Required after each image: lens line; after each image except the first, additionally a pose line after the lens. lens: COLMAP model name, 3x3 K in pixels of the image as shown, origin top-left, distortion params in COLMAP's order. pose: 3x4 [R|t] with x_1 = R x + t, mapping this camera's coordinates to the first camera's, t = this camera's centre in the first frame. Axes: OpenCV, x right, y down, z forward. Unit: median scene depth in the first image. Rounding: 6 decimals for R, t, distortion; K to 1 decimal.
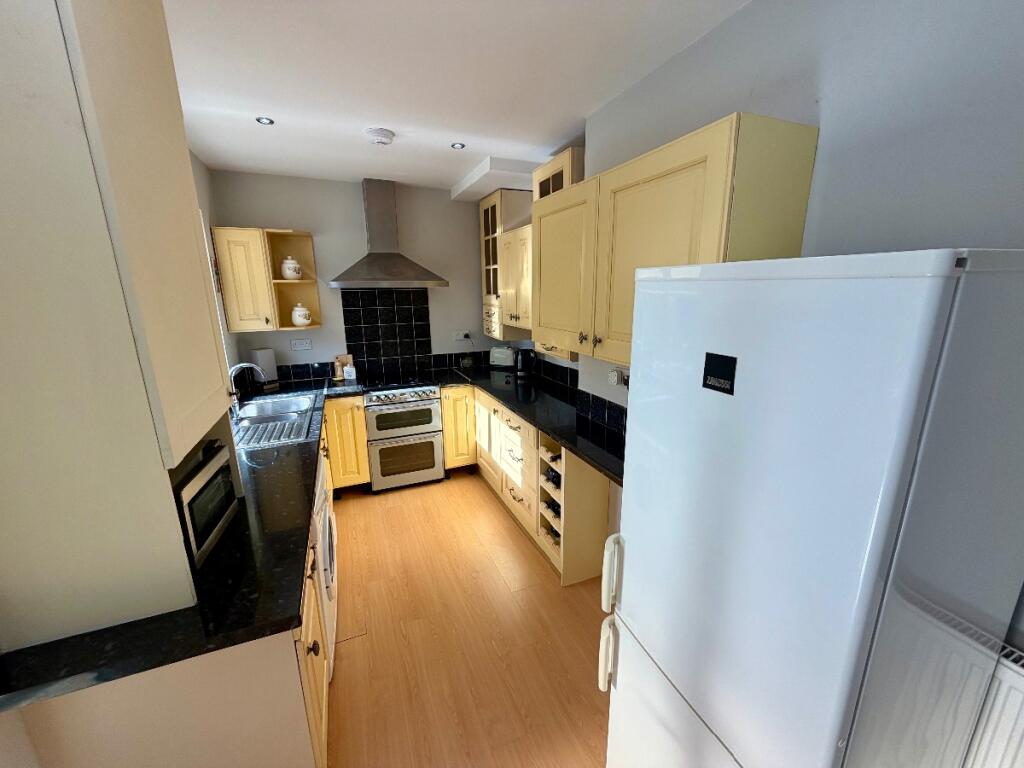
lens RADIAL K [[409.2, 0, 512.0], [0, 409.2, 384.0], [0, 0, 1]] dist [-0.001585, 0.000172]
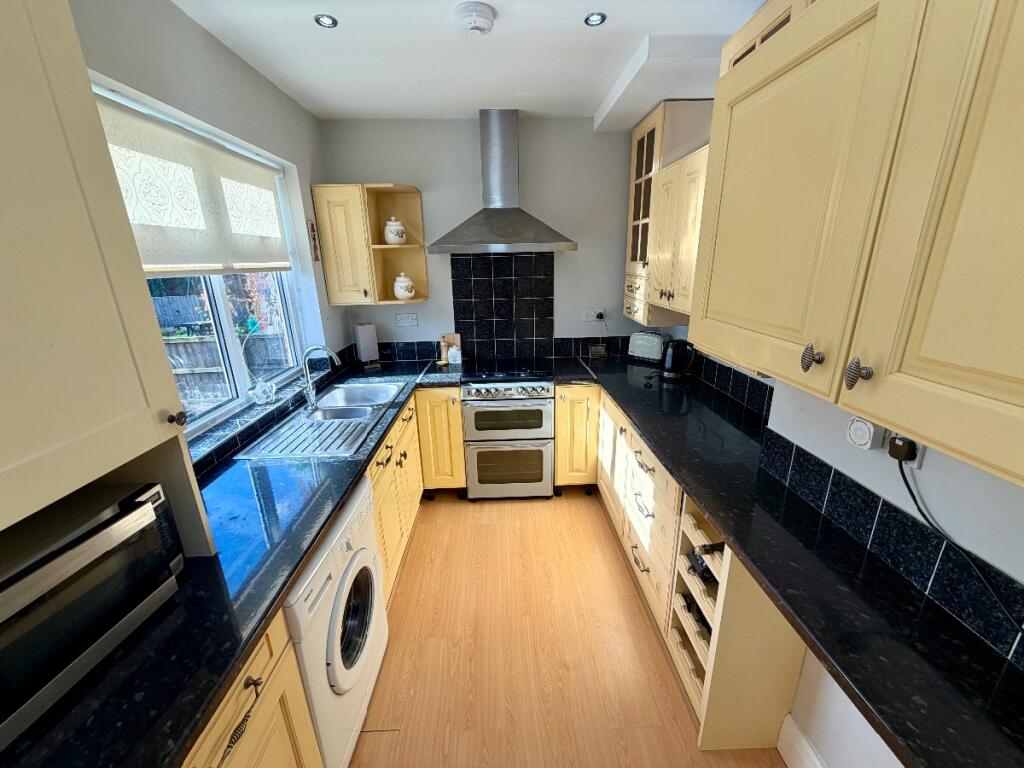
lens RADIAL K [[409.2, 0, 512.0], [0, 409.2, 384.0], [0, 0, 1]] dist [-0.001585, 0.000172]
pose [[0.933769, 0.096646, -0.344578, 0.014362], [-0.071241, 0.993773, 0.085676, -0.053193], [0.350713, -0.055454, 0.934840, 0.254910]]
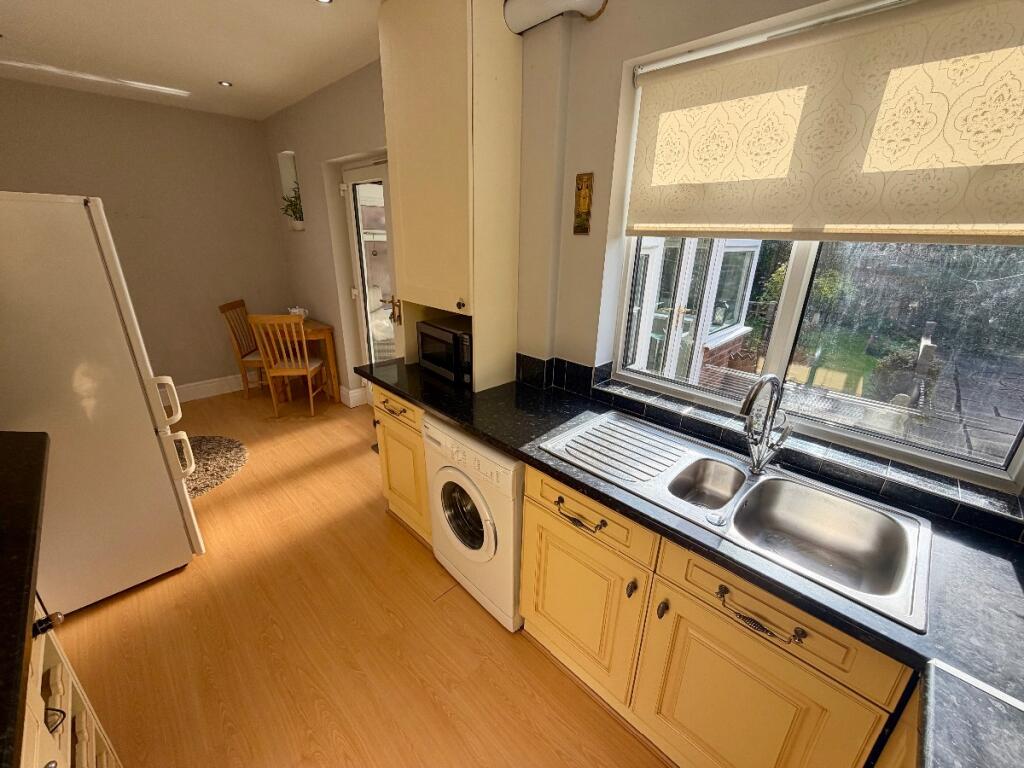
lens RADIAL K [[409.2, 0, 512.0], [0, 409.2, 384.0], [0, 0, 1]] dist [-0.001585, 0.000172]
pose [[-0.926849, 0.123560, -0.354520, -0.154529], [-0.095703, 0.835338, 0.541342, -0.197998], [0.363032, 0.535671, -0.762407, 0.924707]]
